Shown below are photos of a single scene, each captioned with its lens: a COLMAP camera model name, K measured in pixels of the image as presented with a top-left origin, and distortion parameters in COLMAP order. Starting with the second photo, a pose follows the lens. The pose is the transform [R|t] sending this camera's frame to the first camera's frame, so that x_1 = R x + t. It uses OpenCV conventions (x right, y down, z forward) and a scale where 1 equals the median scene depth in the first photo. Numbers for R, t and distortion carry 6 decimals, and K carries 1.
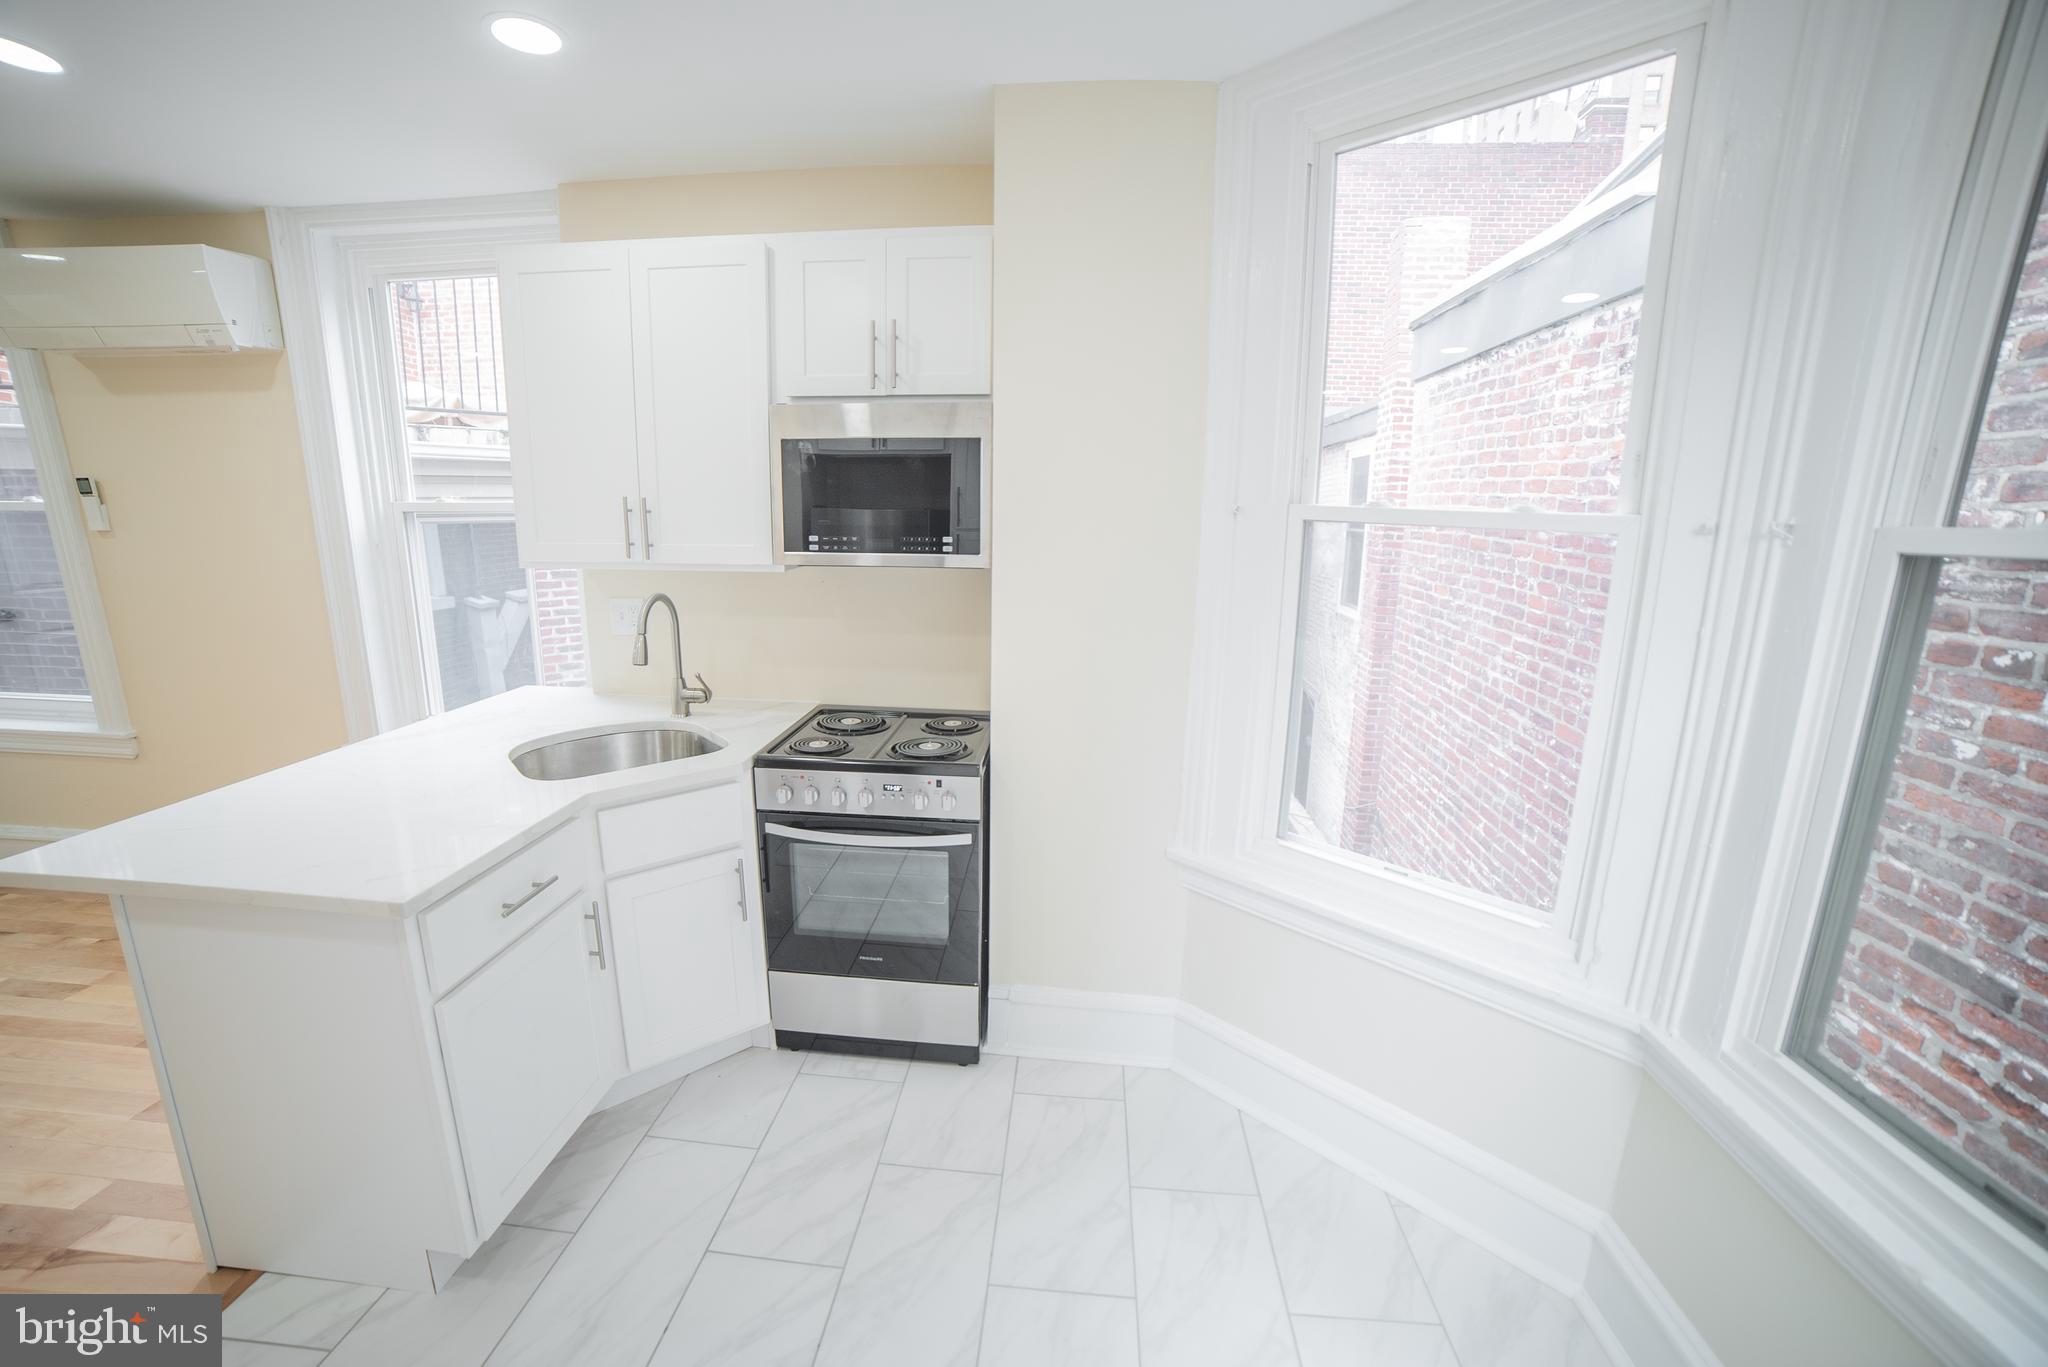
lens RADIAL K [[829.8, 0, 1005.7], [0, 829.8, 684.0], [0, 0, 1]] dist [-0.109372, 0.036067]
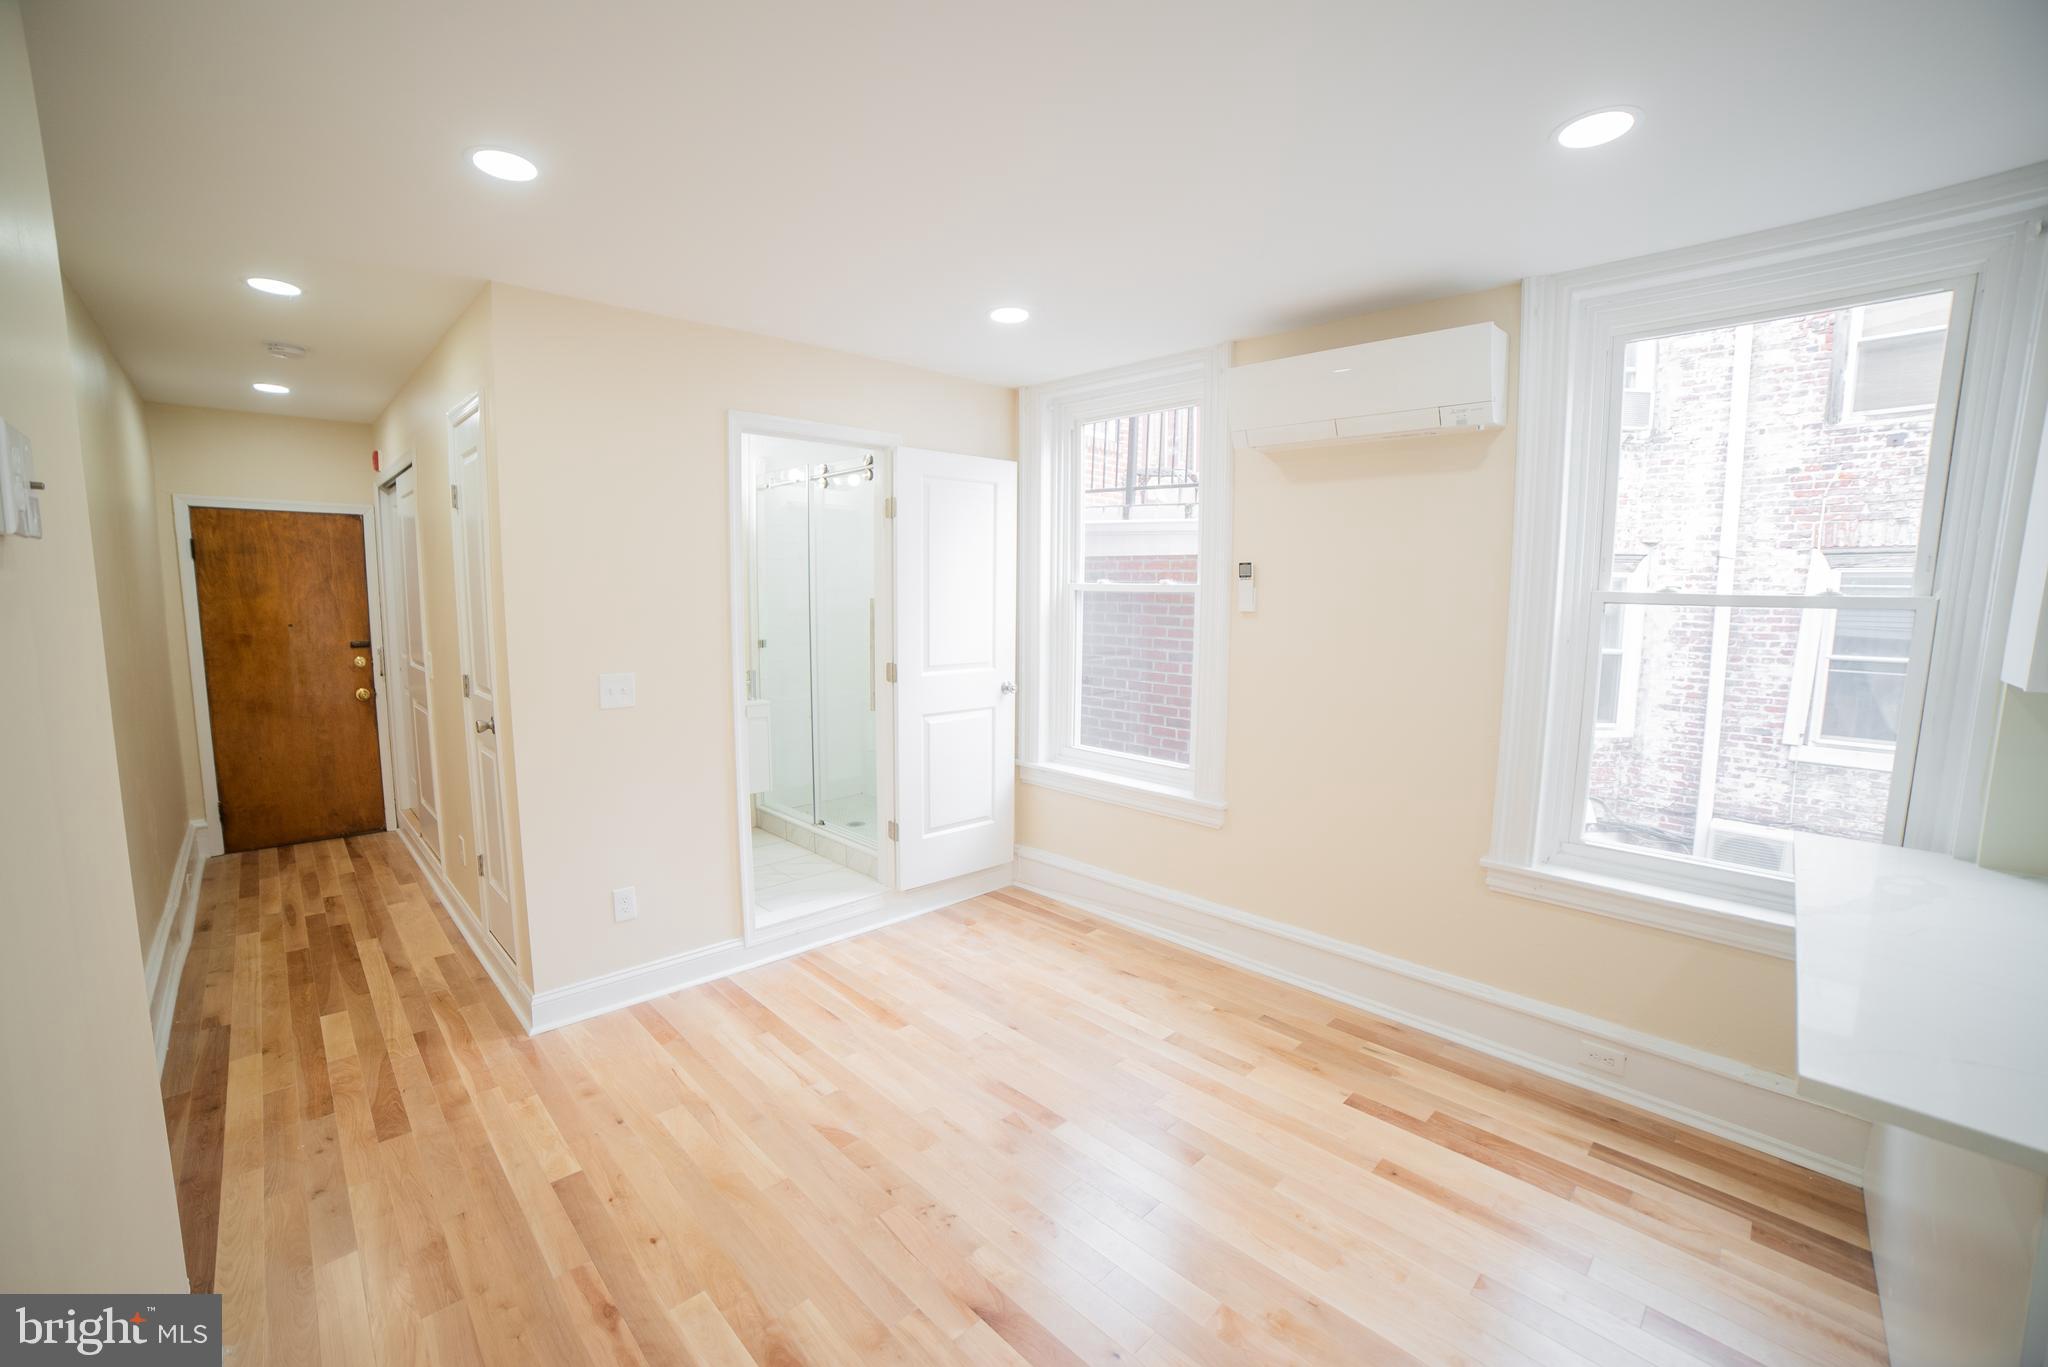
lens RADIAL K [[829.8, 0, 1005.7], [0, 829.8, 684.0], [0, 0, 1]] dist [-0.109372, 0.036067]
pose [[0.763540, 0.066378, -0.642340, -0.962638], [-0.131582, 0.989827, -0.054123, 0.004900], [0.632212, 0.125846, 0.764507, -0.090856]]
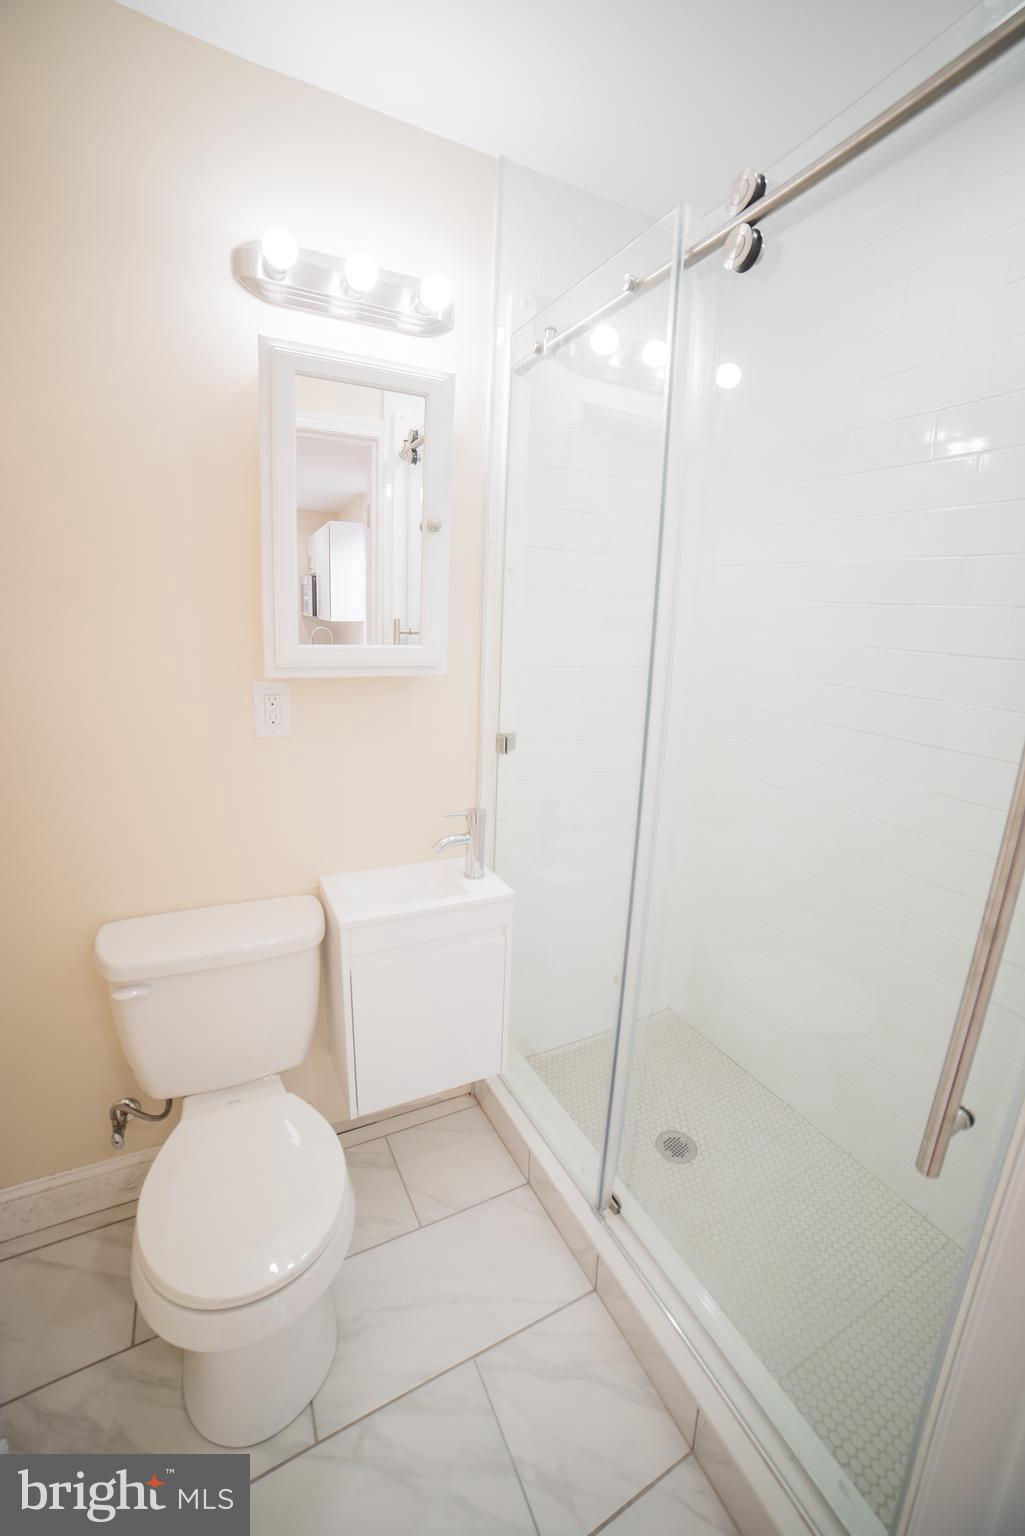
lens RADIAL K [[595.8, 0, 512.5], [0, 595.8, 768.0], [0, 0, 1]] dist [-0.067938, 0.000041]
pose [[0.531603, 0.210988, -0.820294, -2.294709], [-0.208353, 0.971293, 0.114800, -0.194811], [0.820967, 0.109883, 0.560302, 0.781369]]
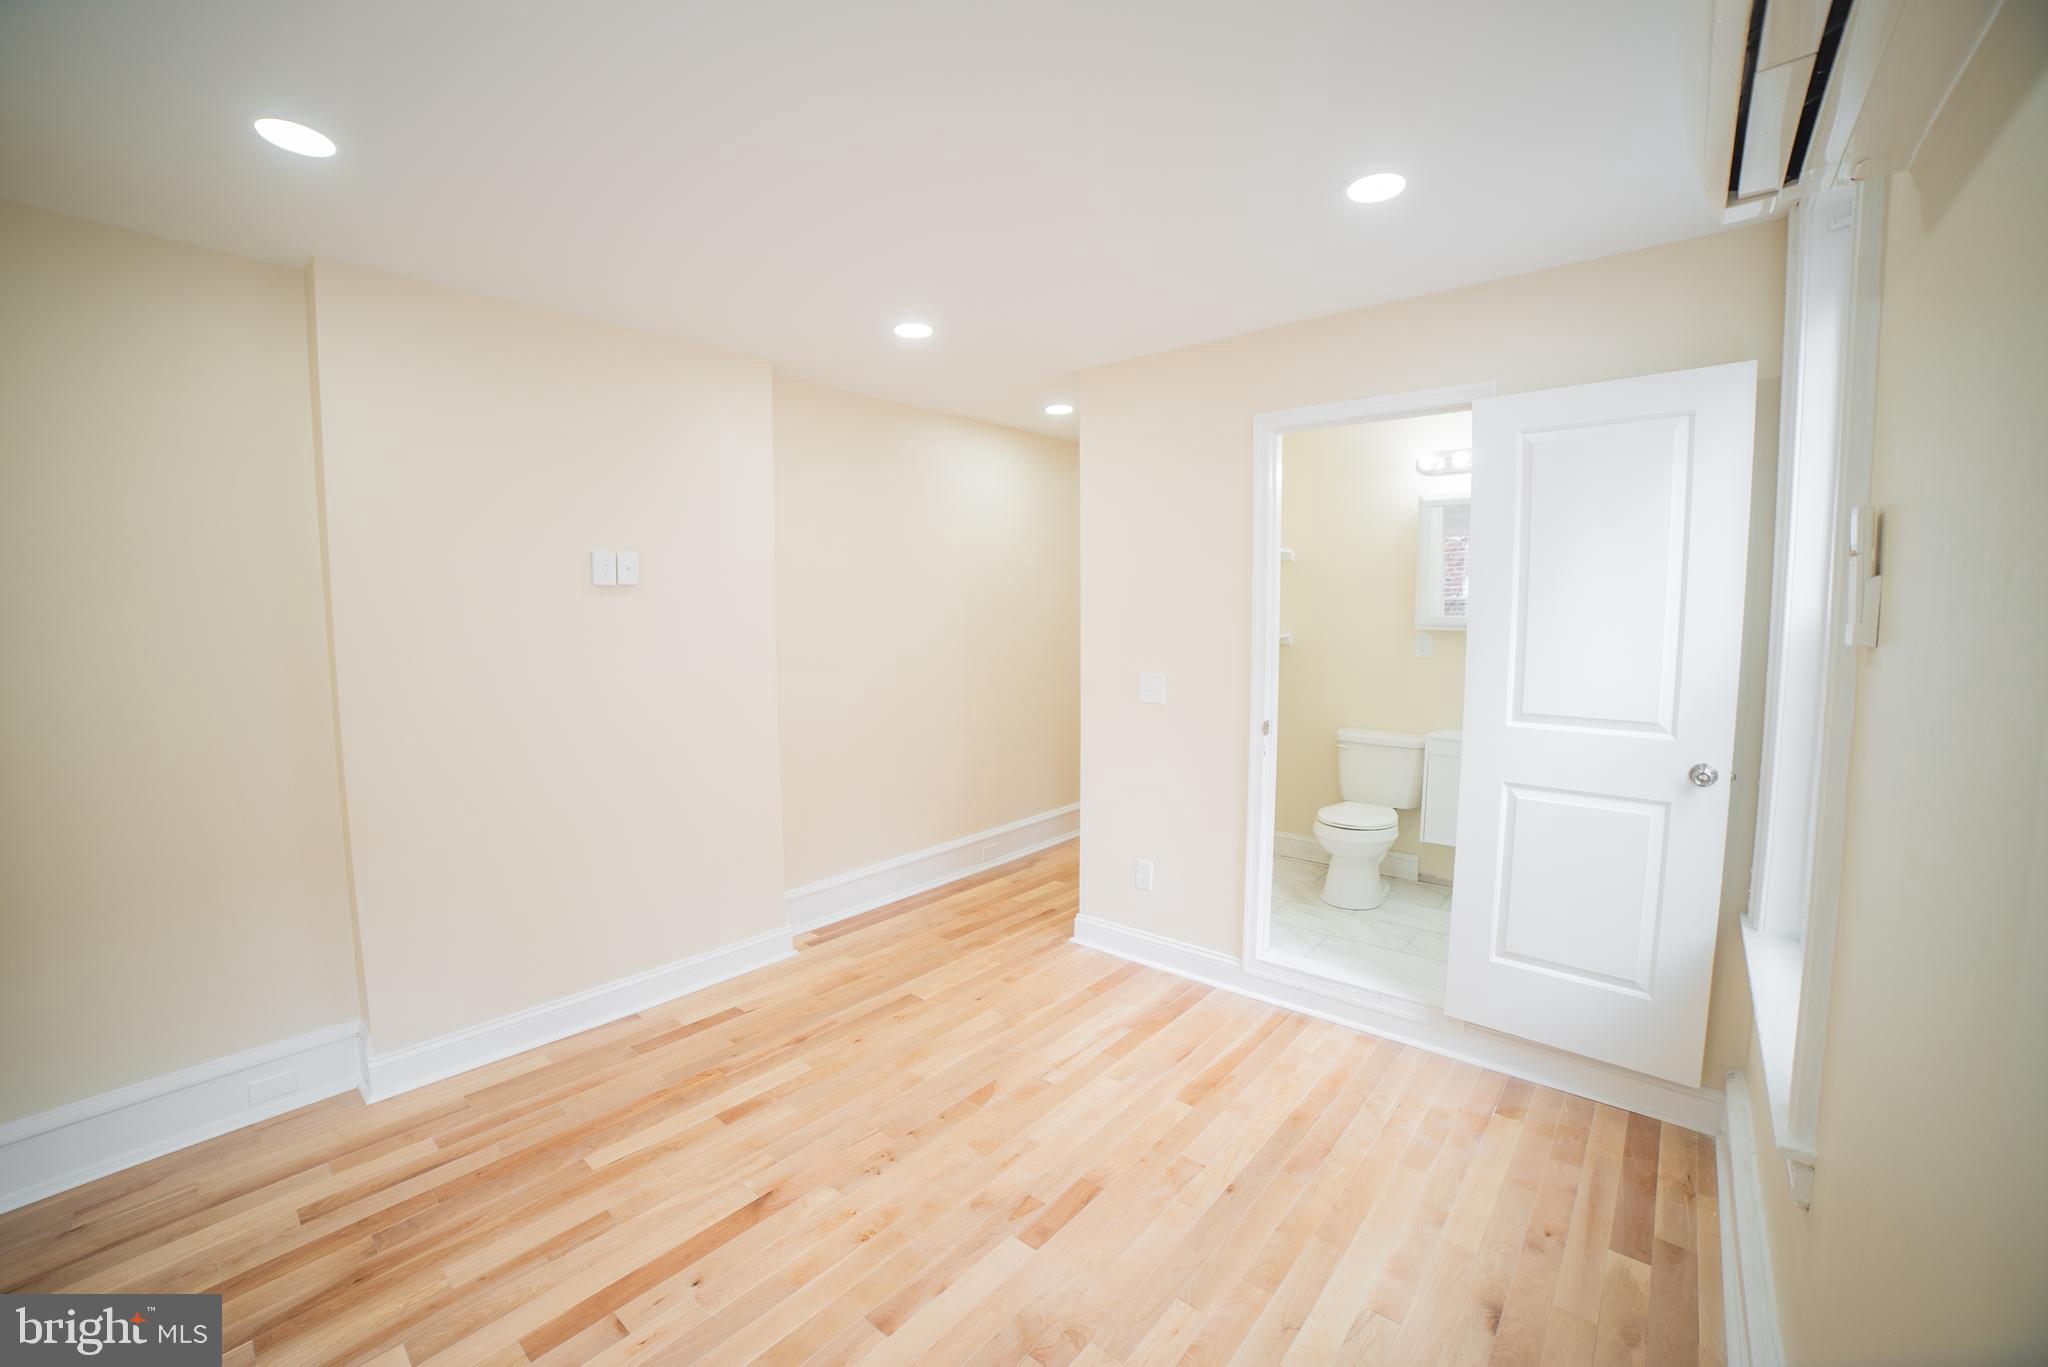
lens RADIAL K [[829.8, 0, 1005.7], [0, 829.8, 684.0], [0, 0, 1]] dist [-0.109372, 0.036067]
pose [[-0.575804, 0.066064, -0.814915, -0.872324], [-0.171667, 0.964742, 0.199507, -0.249411], [0.799362, 0.254771, -0.544161, 1.177467]]
